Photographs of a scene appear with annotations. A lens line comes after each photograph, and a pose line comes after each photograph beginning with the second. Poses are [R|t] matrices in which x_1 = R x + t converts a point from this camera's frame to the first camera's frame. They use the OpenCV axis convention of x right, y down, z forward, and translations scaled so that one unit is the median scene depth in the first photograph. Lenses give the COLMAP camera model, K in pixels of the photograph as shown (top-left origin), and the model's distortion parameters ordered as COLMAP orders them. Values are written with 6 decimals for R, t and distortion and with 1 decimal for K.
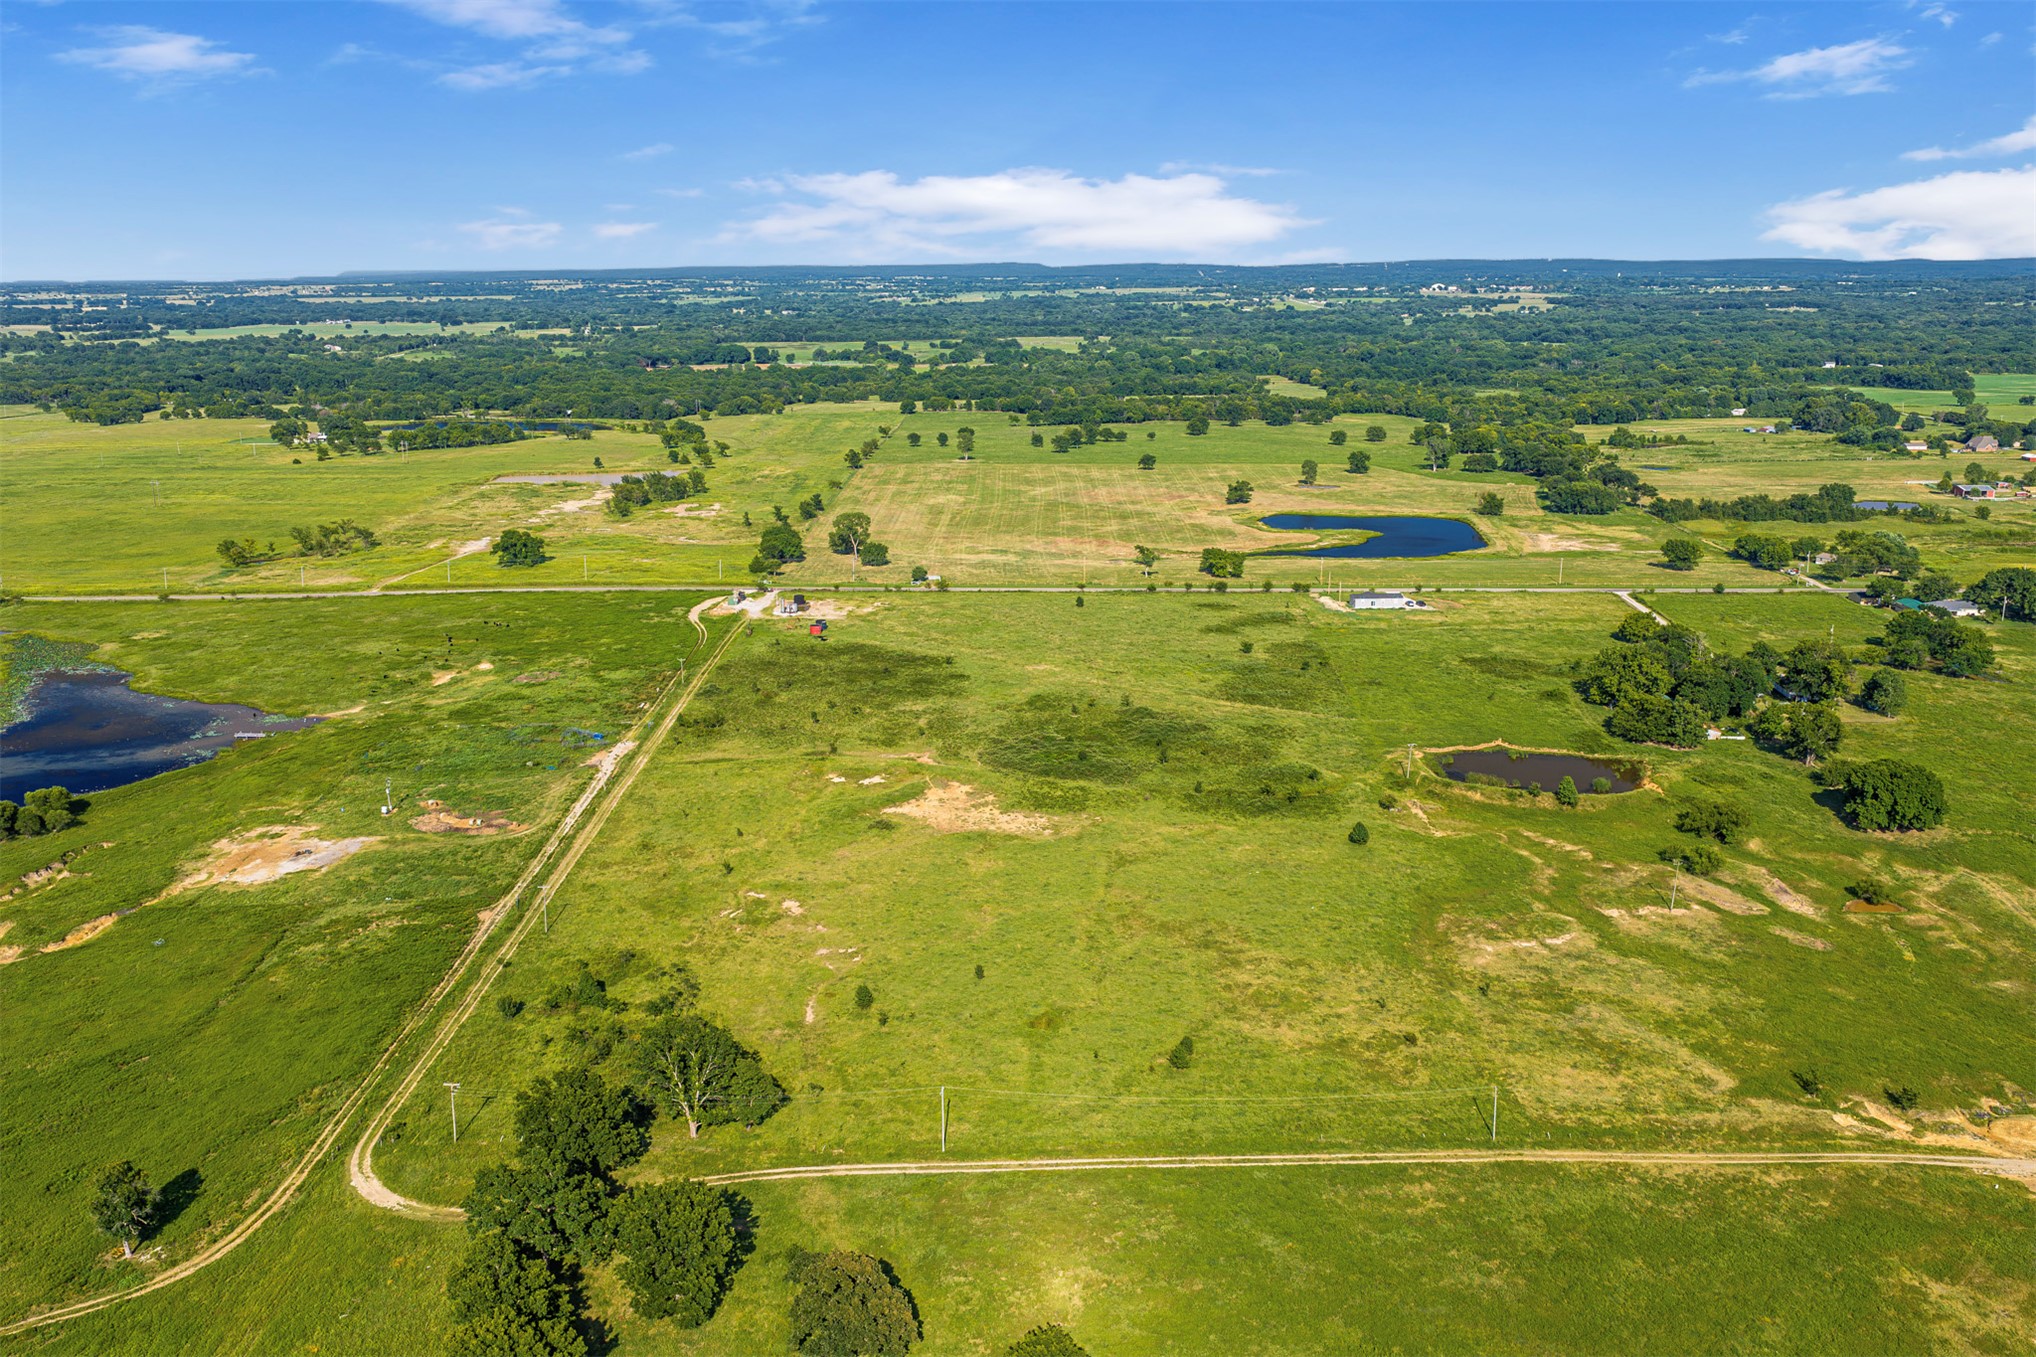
lens RADIAL K [[1686.8, 0, 1018.0], [0, 1686.8, 678.5], [0, 0, 1]] dist [0.018017, -0.033559]
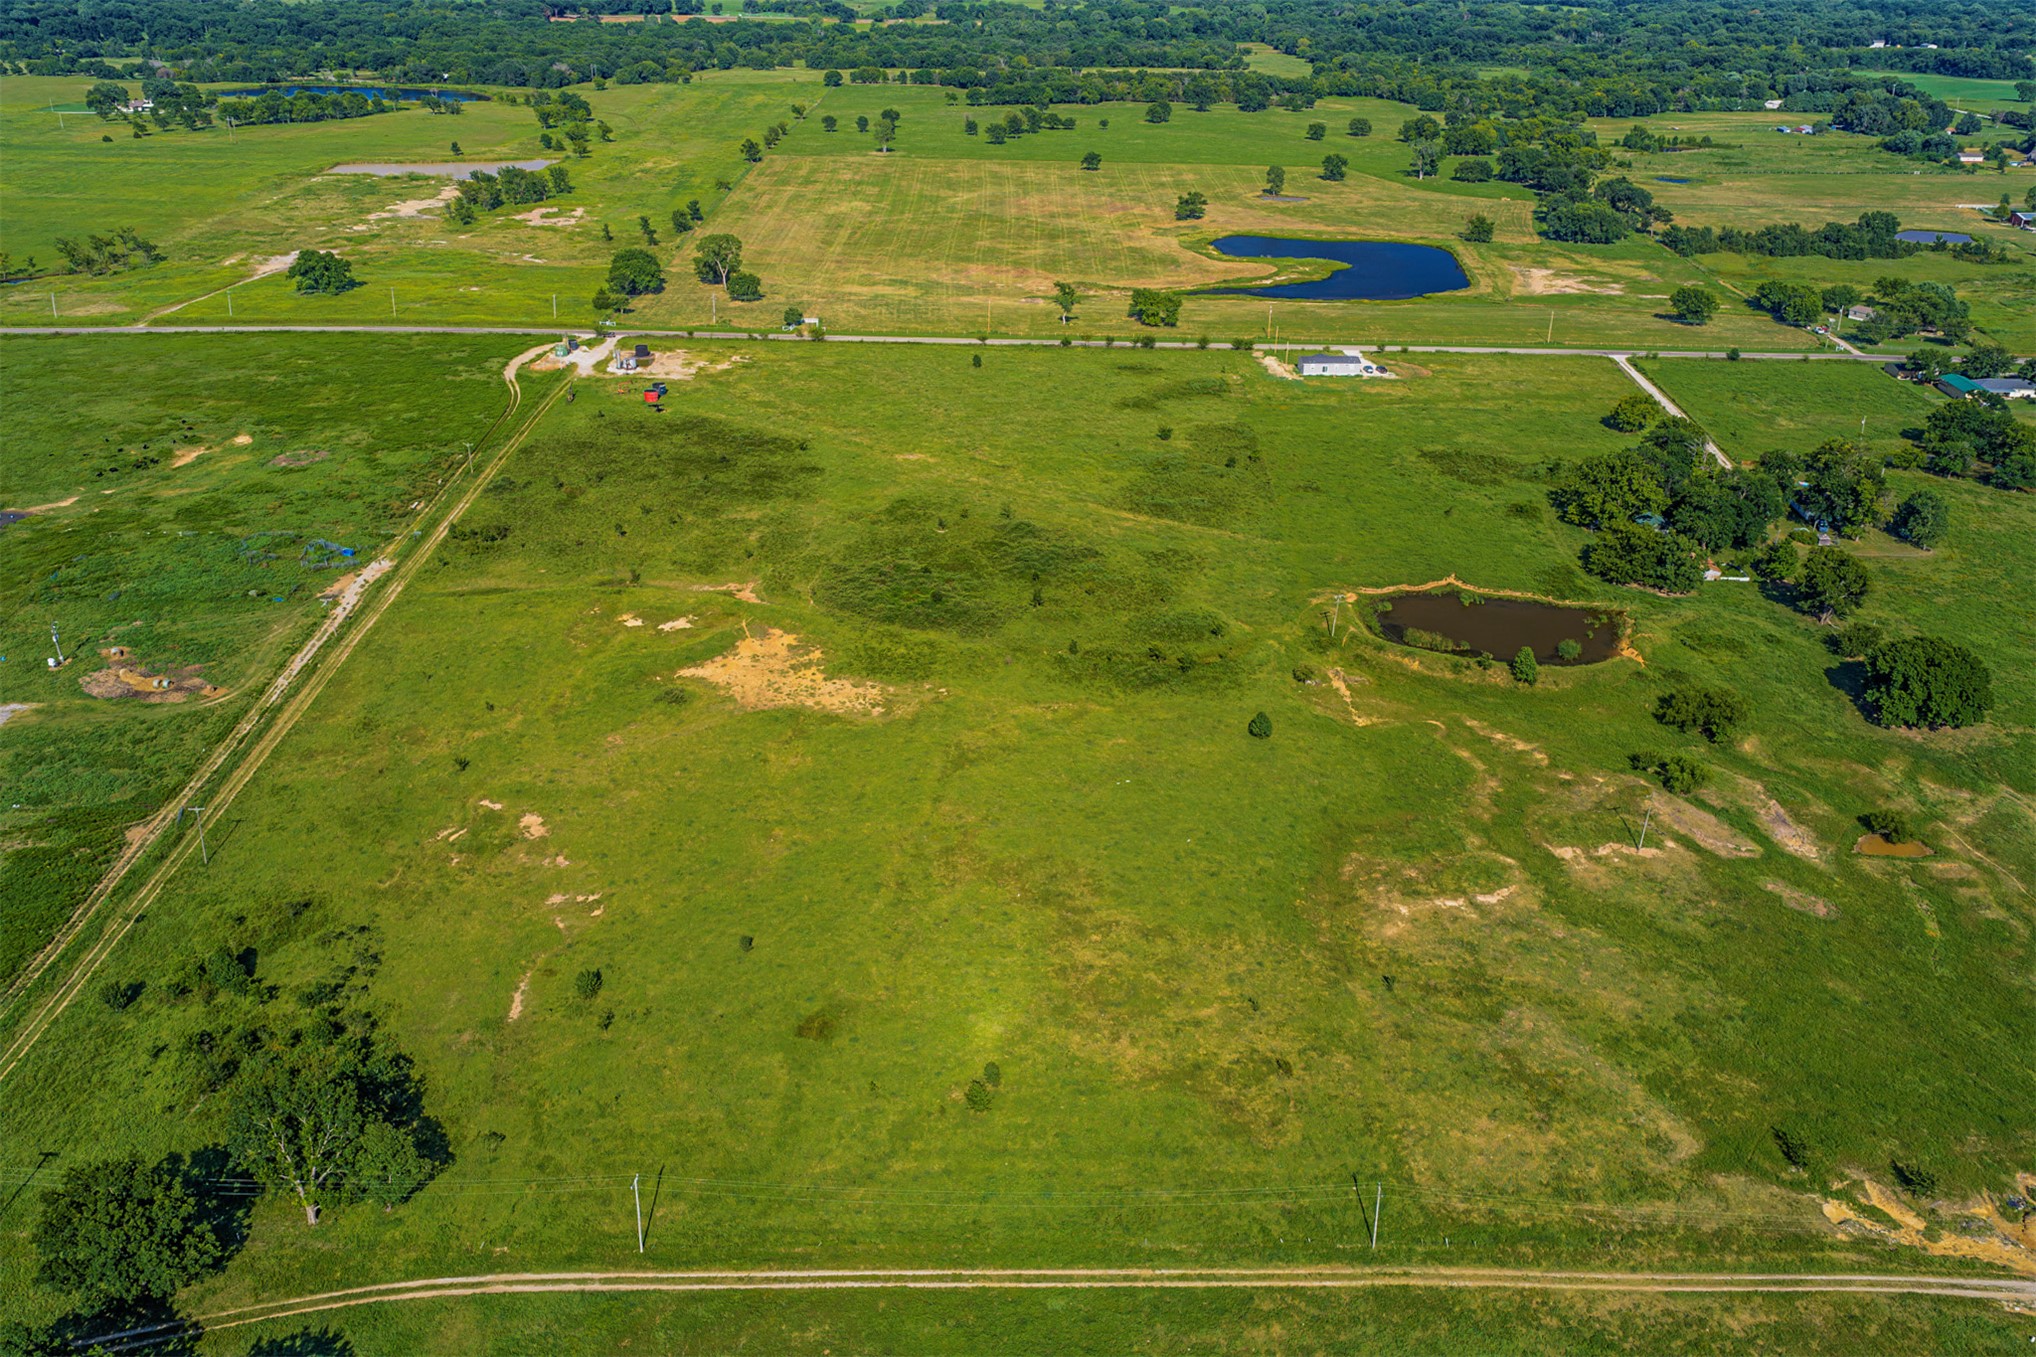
lens RADIAL K [[1744.4, 0, 1018.0], [0, 1744.4, 678.5], [0, 0, 1]] dist [0.012876, -0.017899]
pose [[0.999732, 0.014598, 0.017950, 0.046745], [-0.017608, 0.983320, 0.181032, -0.050584], [-0.015008, -0.181299, 0.983313, 0.125476]]
